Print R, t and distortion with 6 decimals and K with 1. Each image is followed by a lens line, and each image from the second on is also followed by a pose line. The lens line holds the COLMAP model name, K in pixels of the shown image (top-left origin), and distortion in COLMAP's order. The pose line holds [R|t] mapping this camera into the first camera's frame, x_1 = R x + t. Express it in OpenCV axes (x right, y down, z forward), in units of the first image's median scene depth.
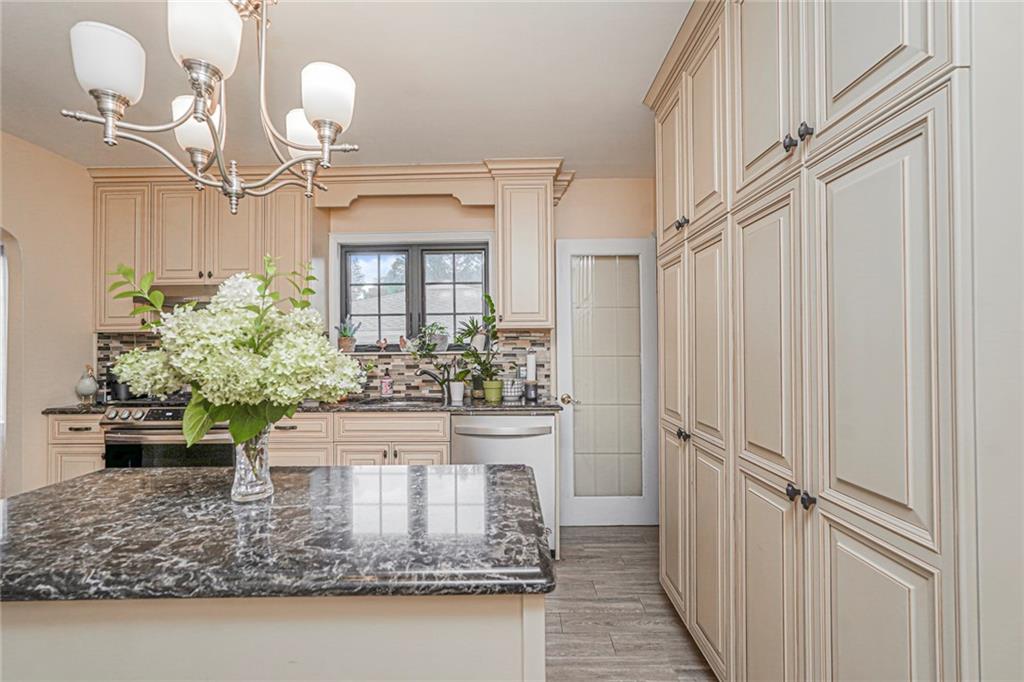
lens RADIAL K [[465.5, 0, 508.3], [0, 465.5, 343.6], [0, 0, 1]] dist [-0.014125, 0.007266]
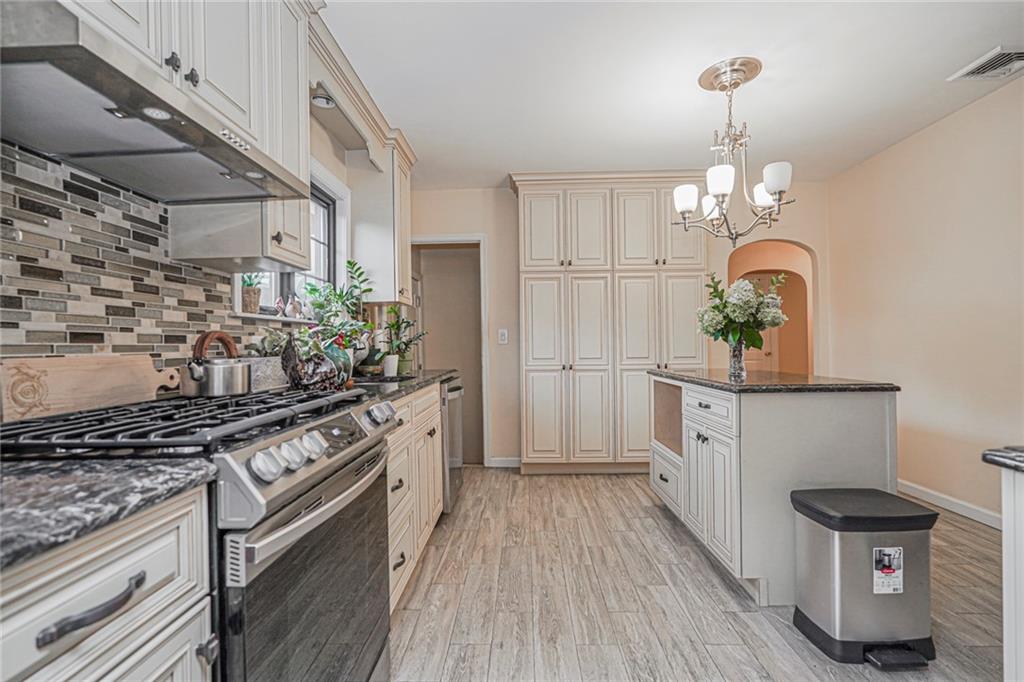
lens RADIAL K [[465.5, 0, 513.4], [0, 465.5, 342.1], [0, 0, 1]] dist [-0.014125, 0.007266]
pose [[0.009174, 0.012346, 0.999882, -0.916755], [0.002186, 0.999921, -0.012366, 0.061321], [-0.999956, 0.002300, 0.009146, 0.673906]]
